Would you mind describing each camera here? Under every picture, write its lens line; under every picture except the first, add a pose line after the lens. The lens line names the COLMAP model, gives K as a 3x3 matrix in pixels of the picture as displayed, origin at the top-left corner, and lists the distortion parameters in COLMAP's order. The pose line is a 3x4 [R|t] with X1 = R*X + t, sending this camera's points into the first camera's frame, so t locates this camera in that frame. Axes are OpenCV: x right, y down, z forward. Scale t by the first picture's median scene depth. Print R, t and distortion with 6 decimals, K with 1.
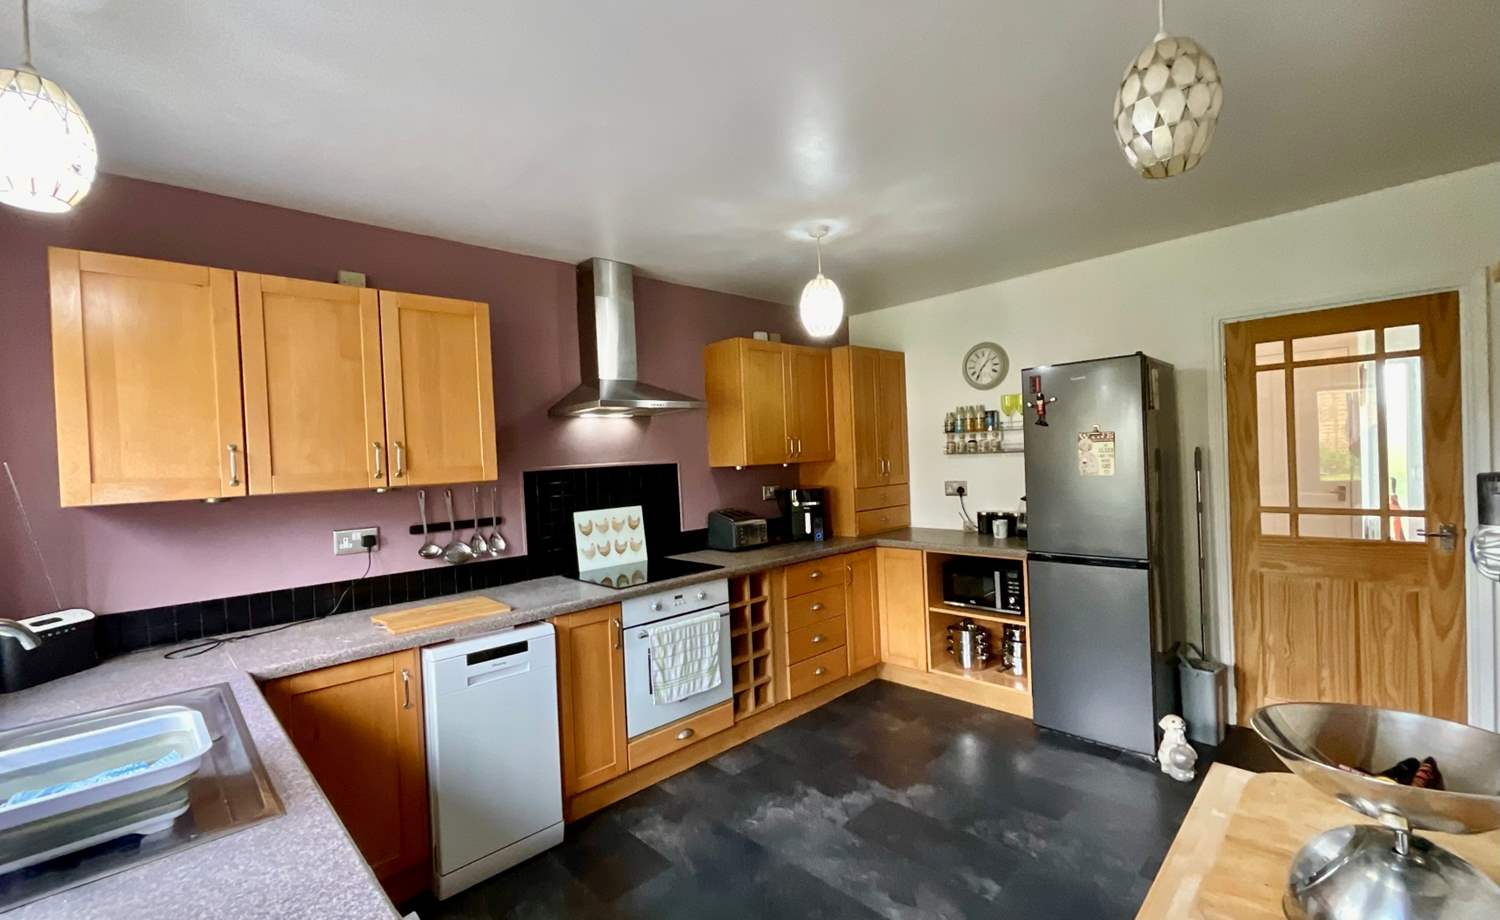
lens RADIAL K [[634.9, 0, 758.0], [0, 634.9, 461.3], [0, 0, 1]] dist [0.001522, -0.000069]
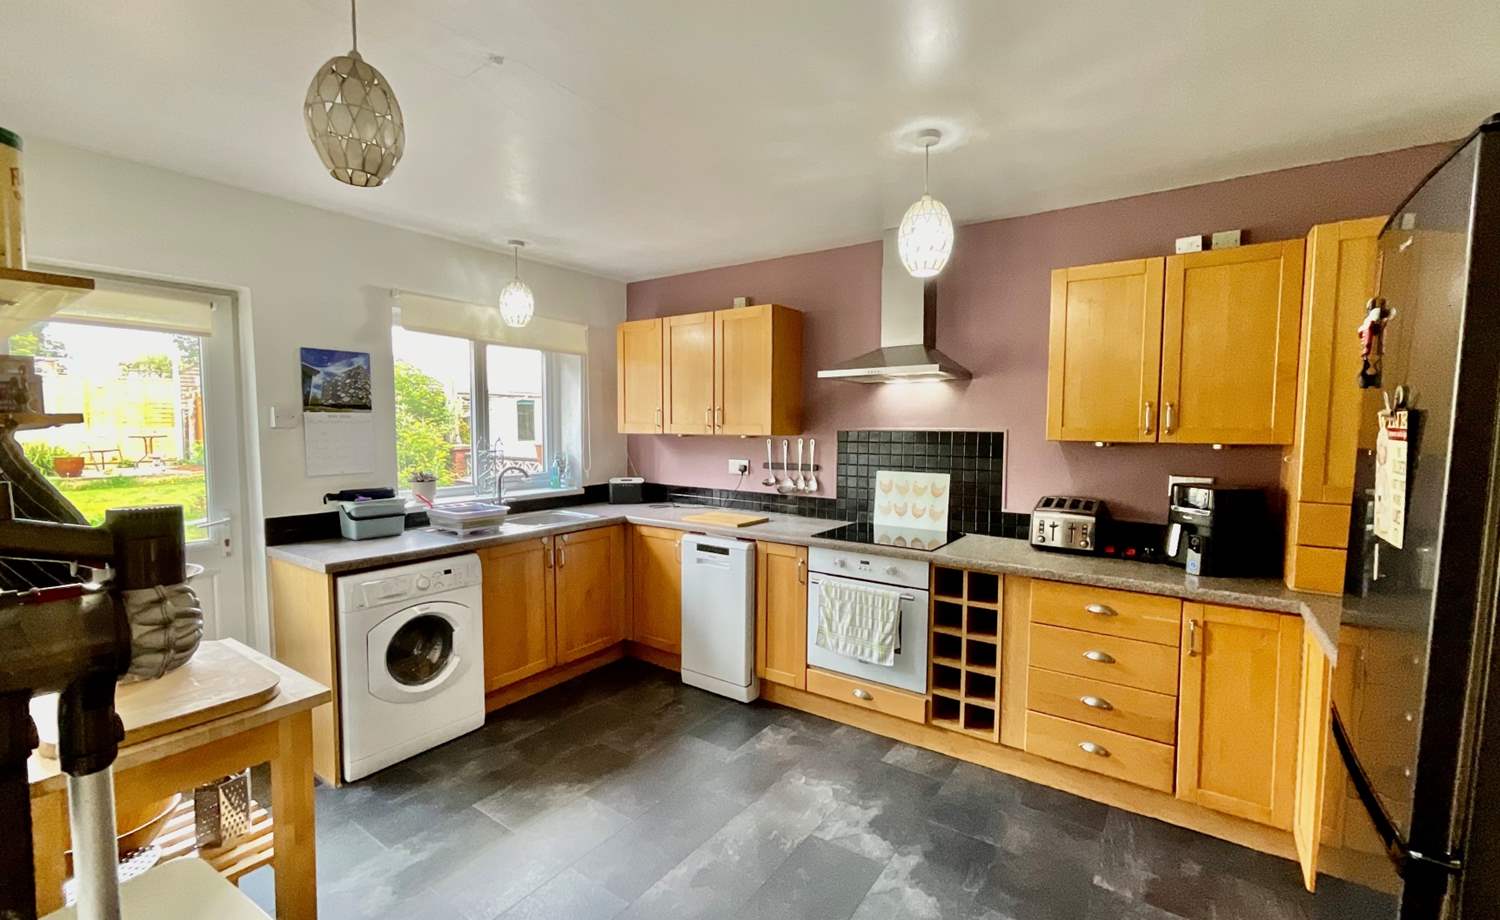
lens RADIAL K [[634.9, 0, 758.0], [0, 634.9, 461.3], [0, 0, 1]] dist [0.001522, -0.000069]
pose [[0.193800, 0.101377, -0.975789, 0.669117], [-0.025568, 0.994831, 0.098278, -0.034708], [0.980708, 0.005902, 0.195390, 0.518561]]
